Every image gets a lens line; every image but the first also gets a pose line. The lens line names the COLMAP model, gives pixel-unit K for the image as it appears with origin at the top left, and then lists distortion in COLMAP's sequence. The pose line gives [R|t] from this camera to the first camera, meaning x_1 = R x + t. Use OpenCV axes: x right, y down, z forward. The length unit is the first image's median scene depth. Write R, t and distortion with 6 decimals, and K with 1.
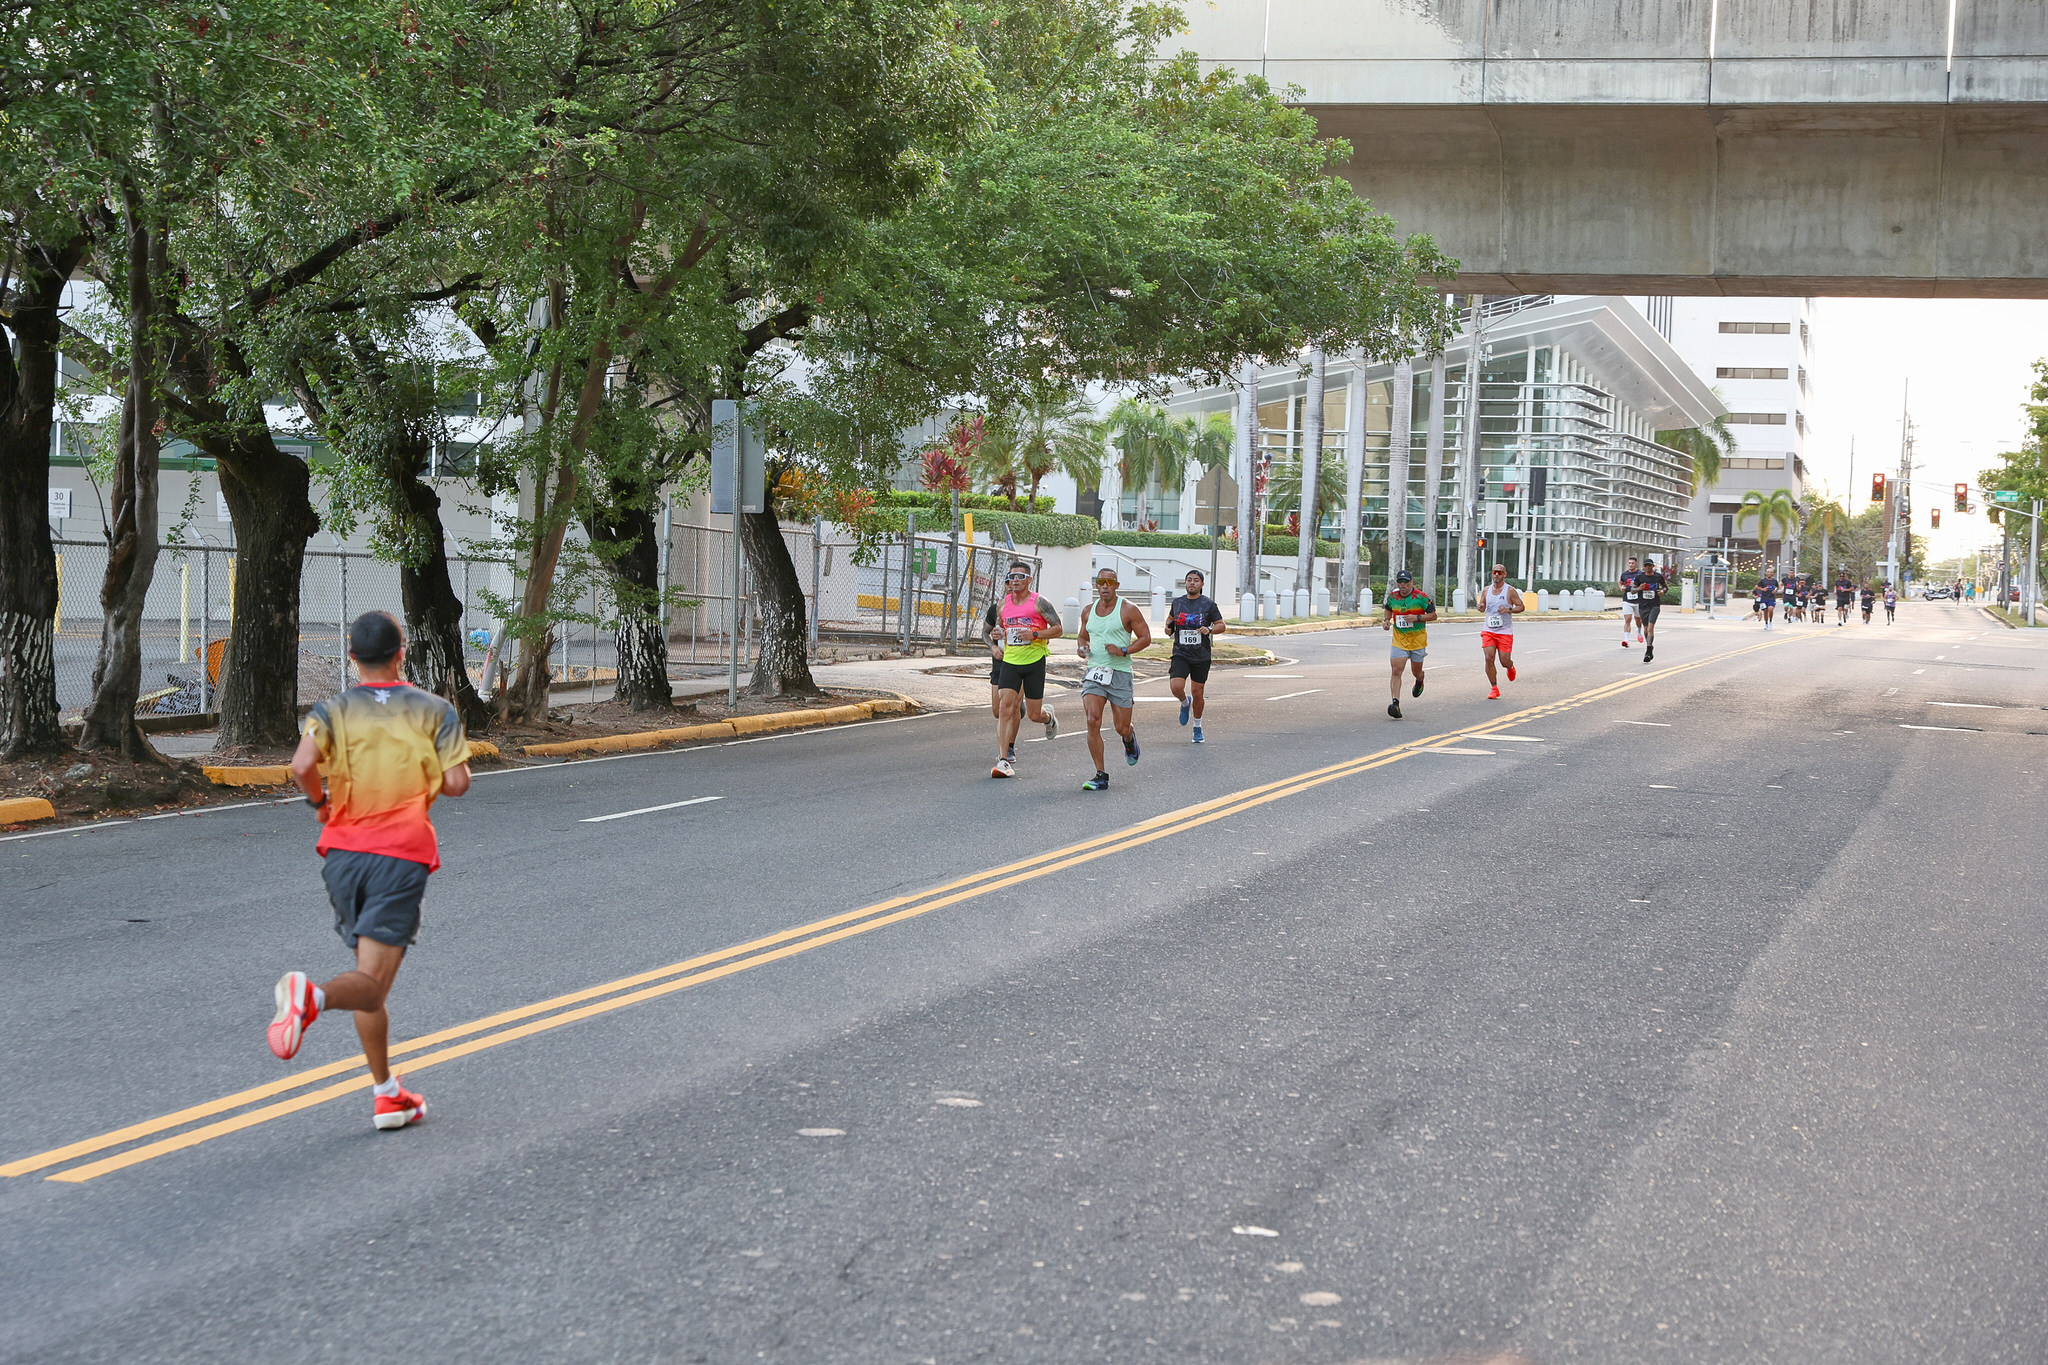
lens RADIAL K [[3964.8, 0, 1024.0], [0, 3964.8, 682.5], [0, 0, 1]] dist [0.257711, -0.102883]
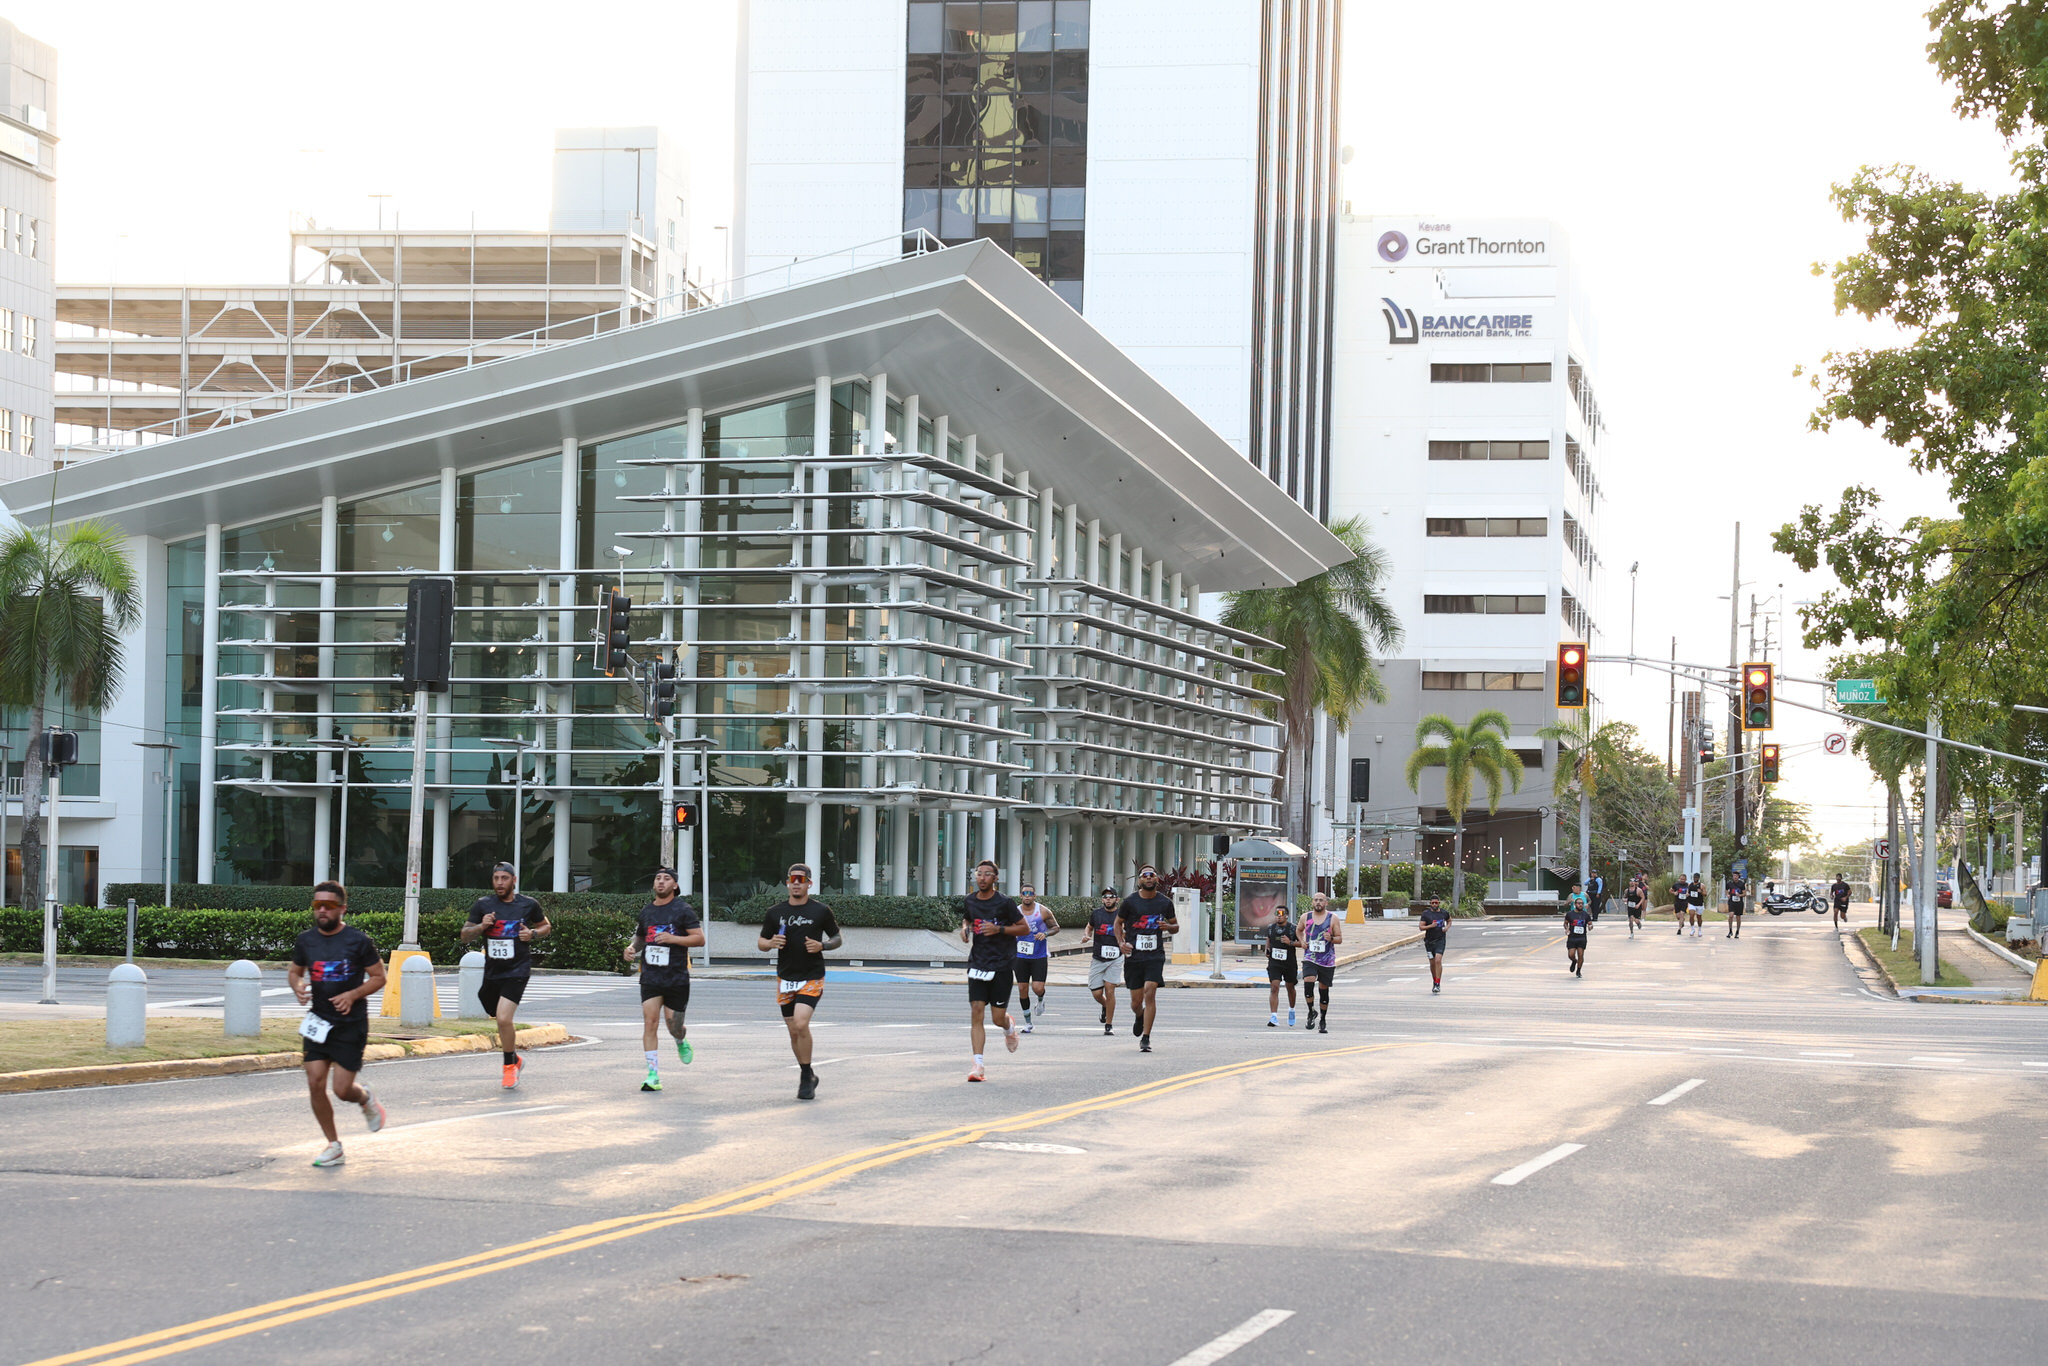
lens RADIAL K [[4129.3, 0, 1024.0], [0, 4129.3, 683.0], [0, 0, 1]] dist [0.311437, -0.259037]
pose [[0.999849, -0.014177, 0.010057, 0.344863], [0.014884, 0.997136, -0.074153, -0.035595], [-0.008977, 0.074291, 0.997196, 1.281875]]
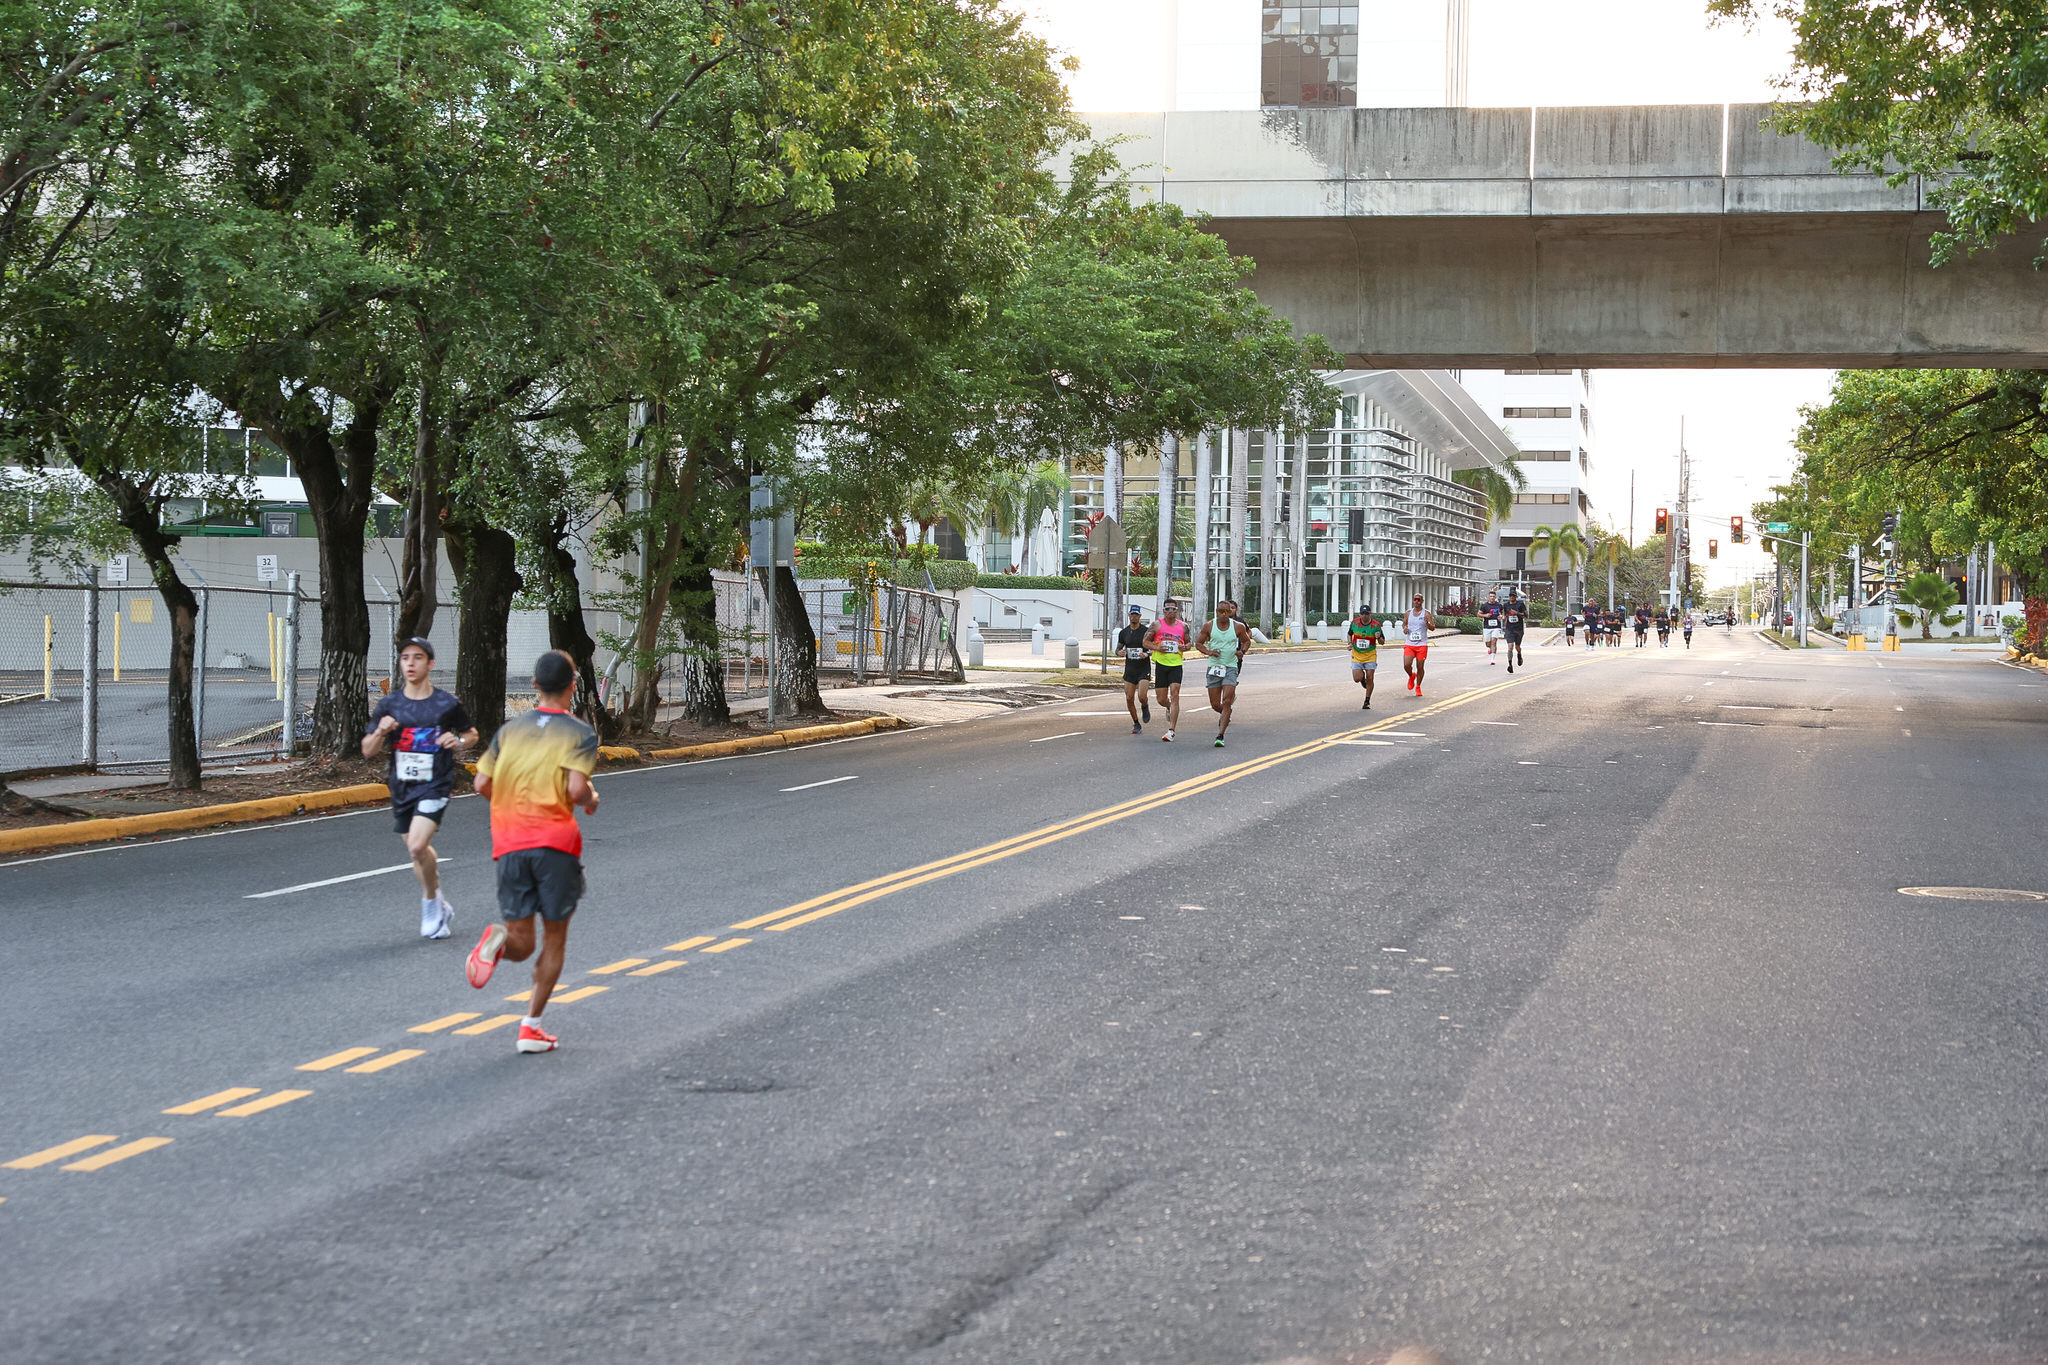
lens RADIAL K [[4129.3, 0, 1024.0], [0, 4129.3, 682.5], [0, 0, 1]] dist [0.311437, -0.259037]
pose [[0.998008, -0.020126, 0.059786, -0.058683], [0.020816, 0.999723, -0.010945, 0.007531], [-0.059549, 0.012168, 0.998151, -0.239245]]
